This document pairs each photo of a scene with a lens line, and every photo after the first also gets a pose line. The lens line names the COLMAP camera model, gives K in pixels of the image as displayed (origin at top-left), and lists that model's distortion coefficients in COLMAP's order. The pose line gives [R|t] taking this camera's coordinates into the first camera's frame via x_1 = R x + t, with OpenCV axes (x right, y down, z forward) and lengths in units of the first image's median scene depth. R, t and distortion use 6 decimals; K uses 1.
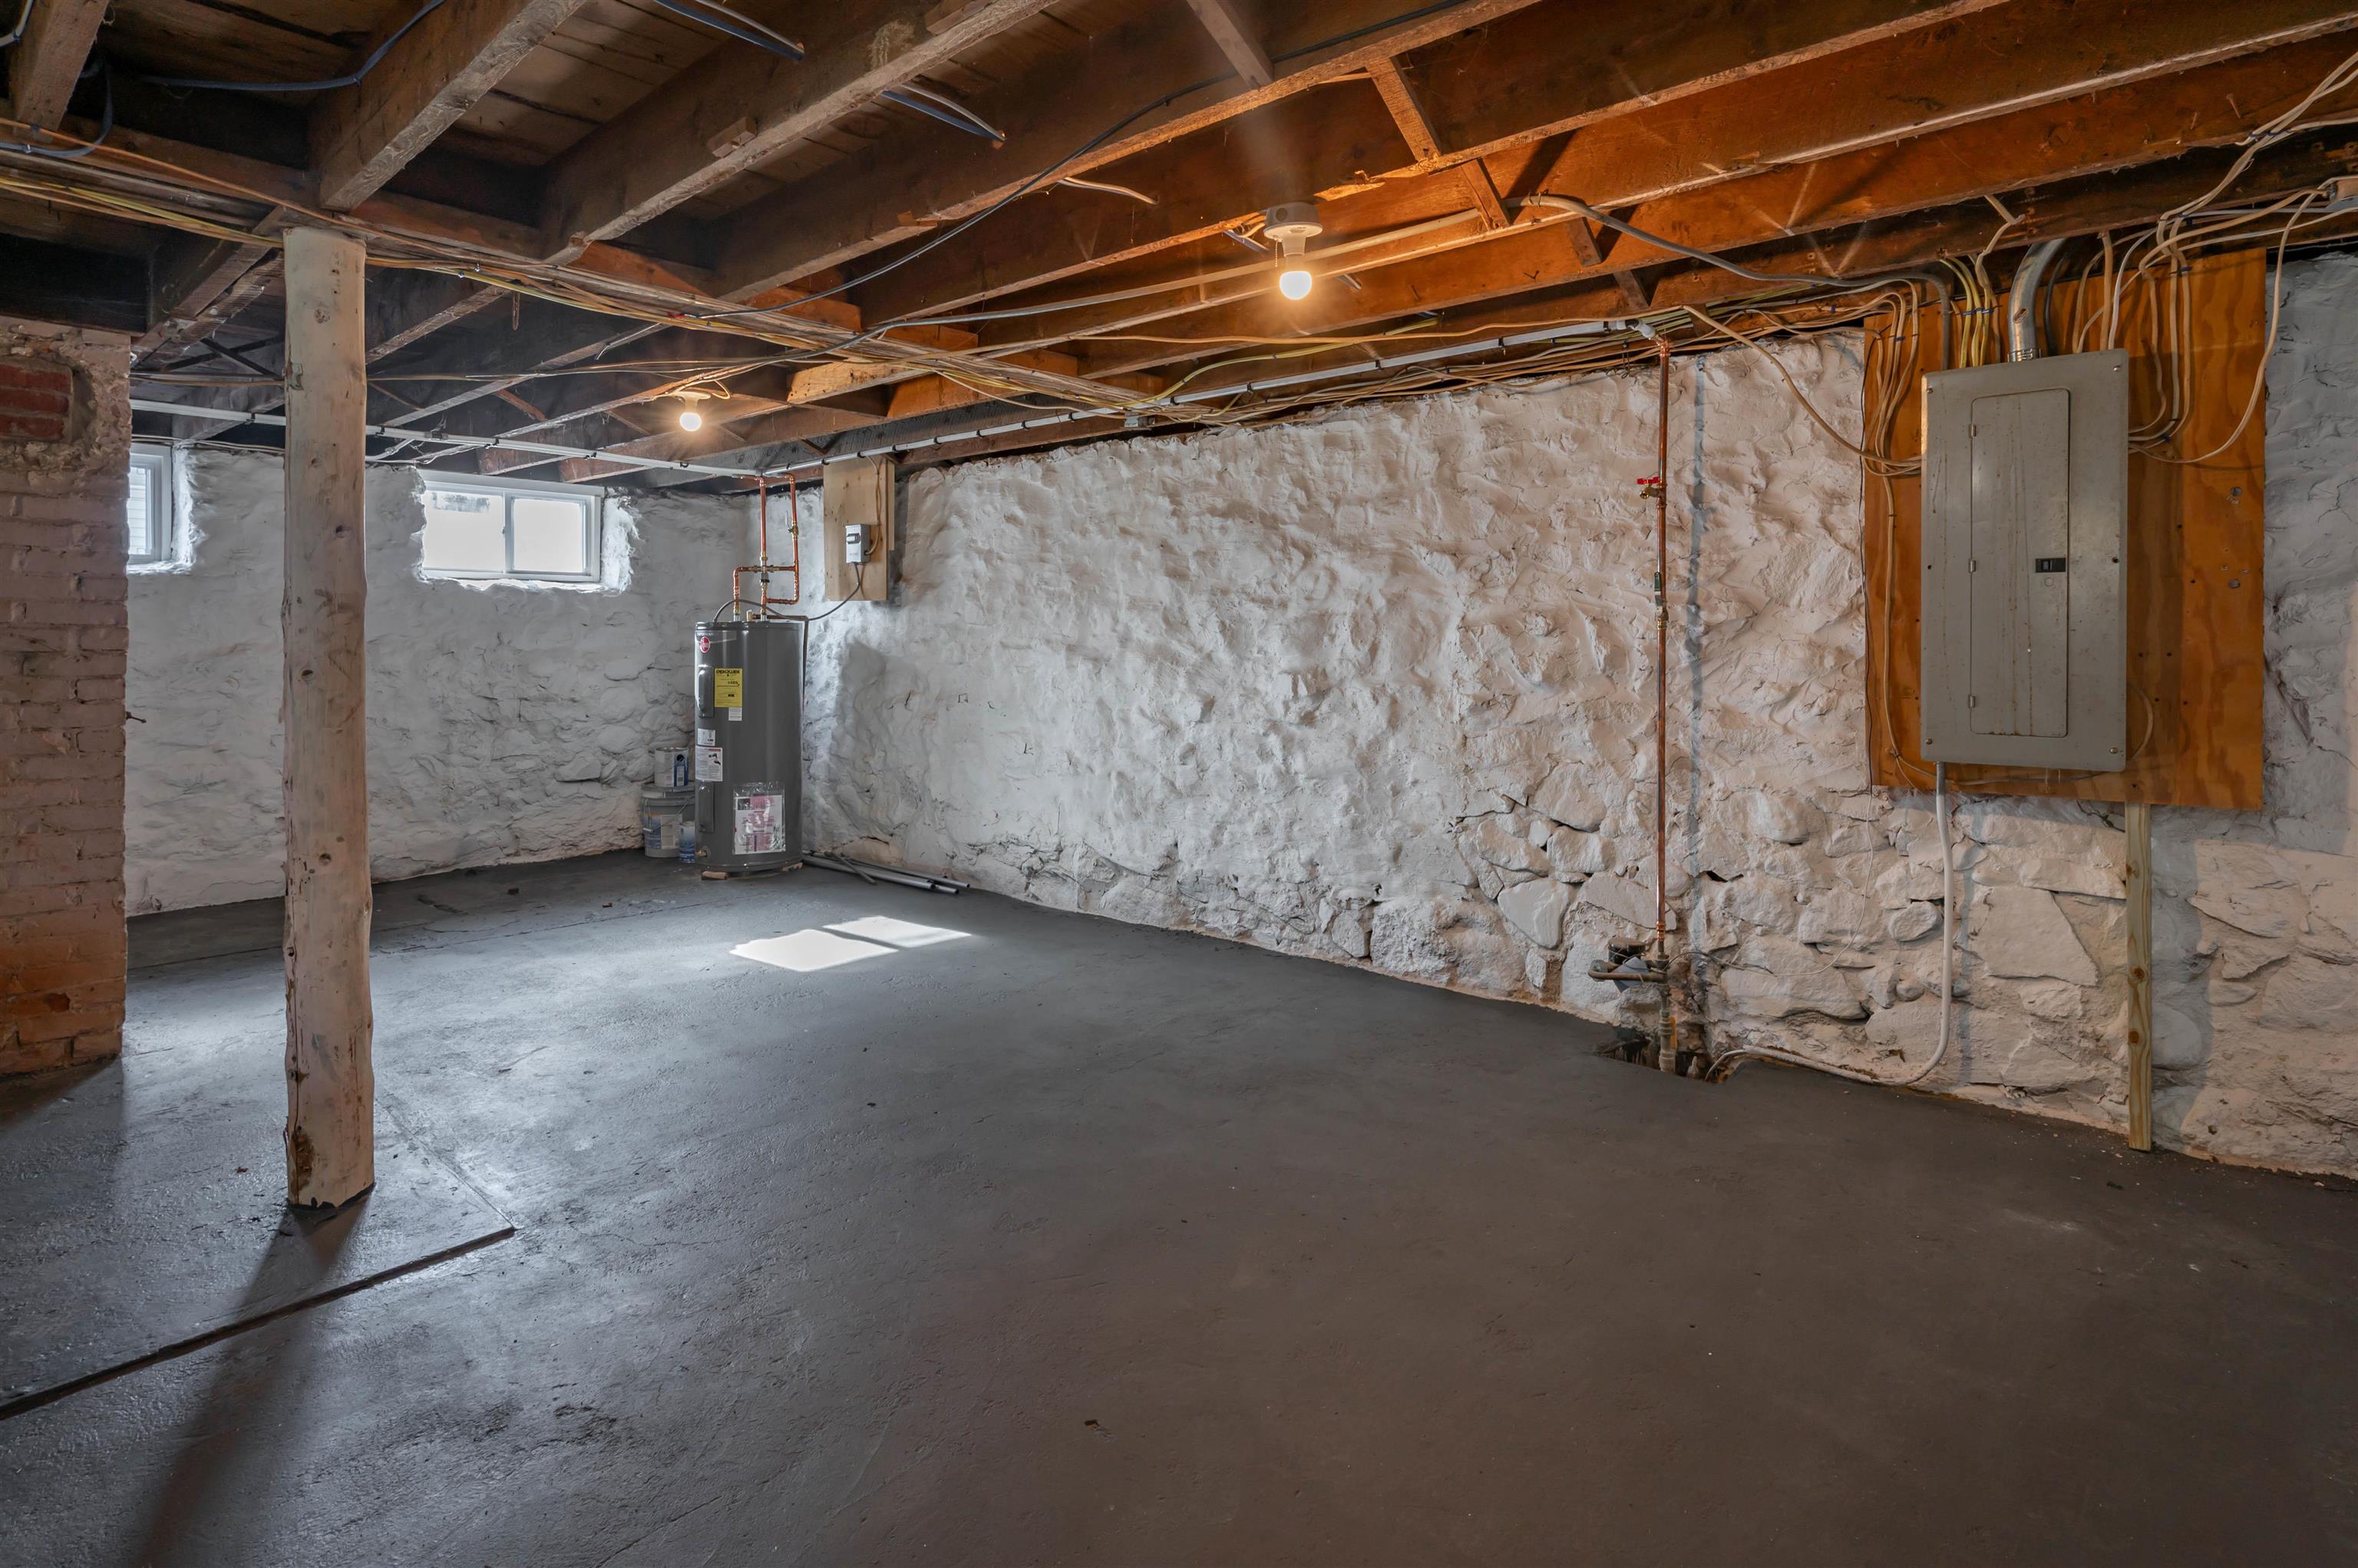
lens RADIAL K [[1144.2, 0, 1175.4], [0, 1144.2, 781.0], [0, 0, 1]] dist [-0.005631, 0.004848]
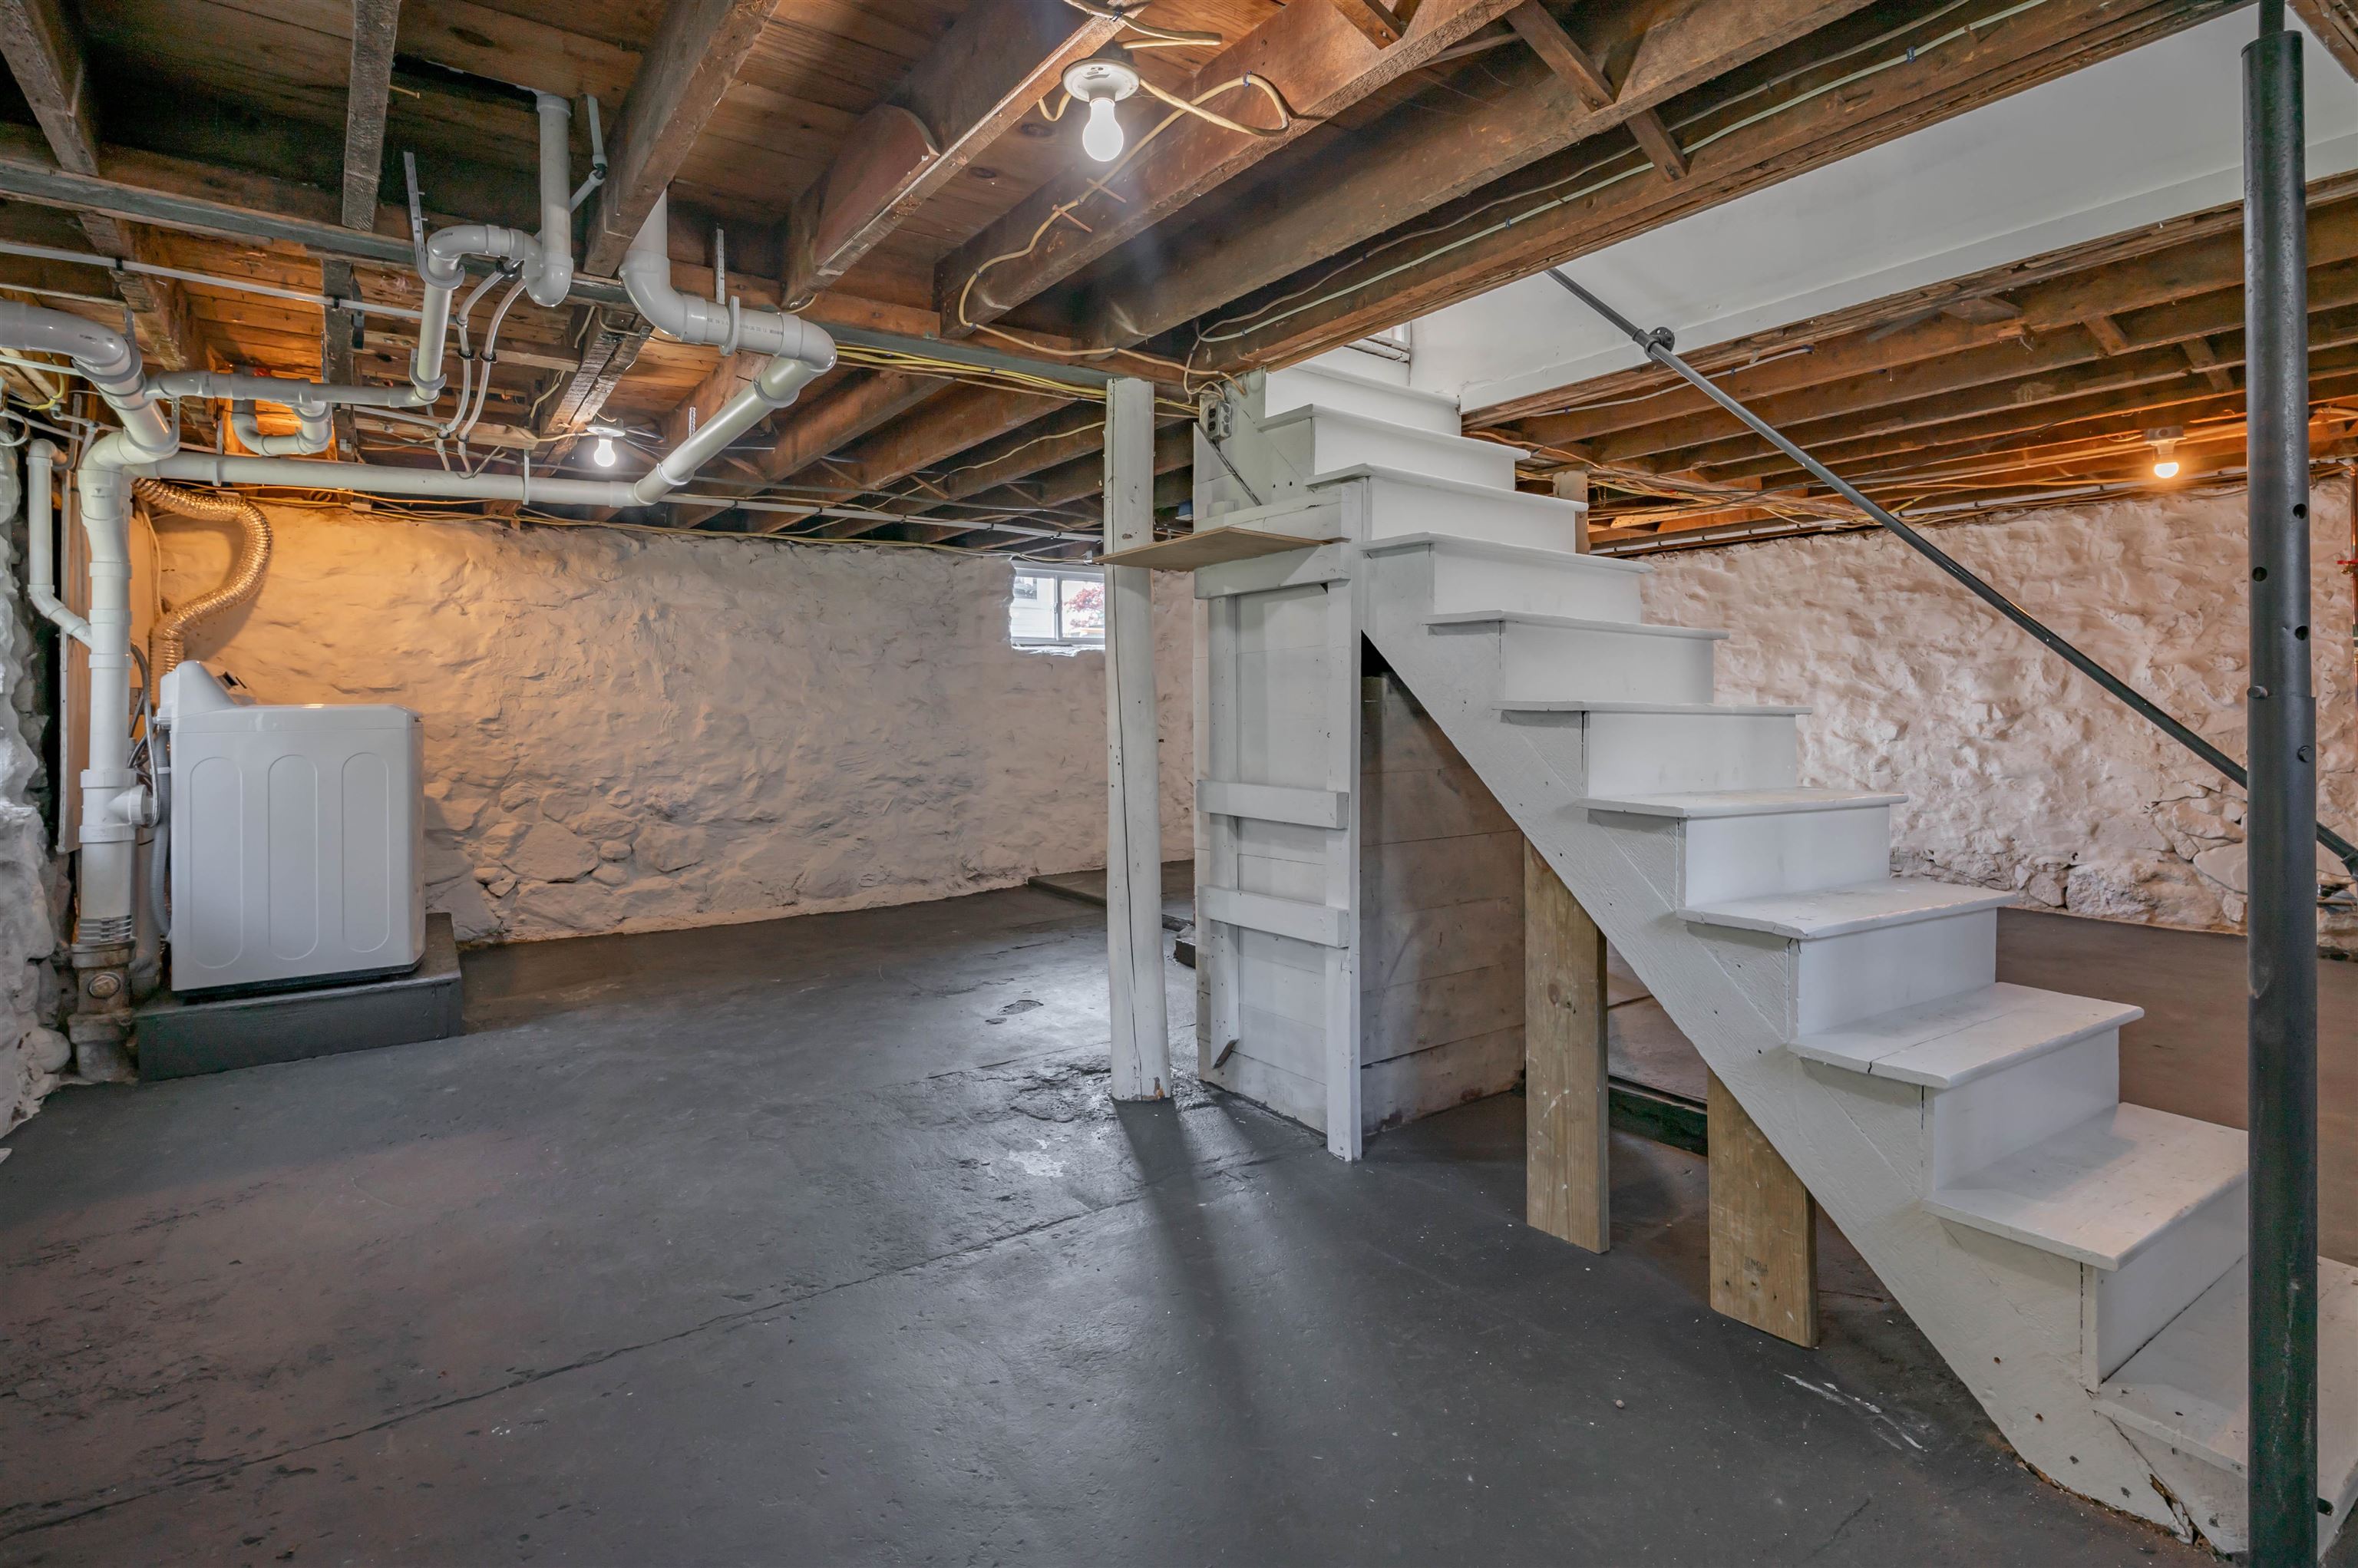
lens RADIAL K [[1144.2, 0, 1173.0], [0, 1144.2, 790.1], [0, 0, 1]] dist [-0.005631, 0.004848]
pose [[0.967422, 0.007681, -0.253055, -0.505575], [-0.018812, 0.998957, -0.041596, 0.088598], [0.252471, 0.045001, 0.966557, -0.589057]]
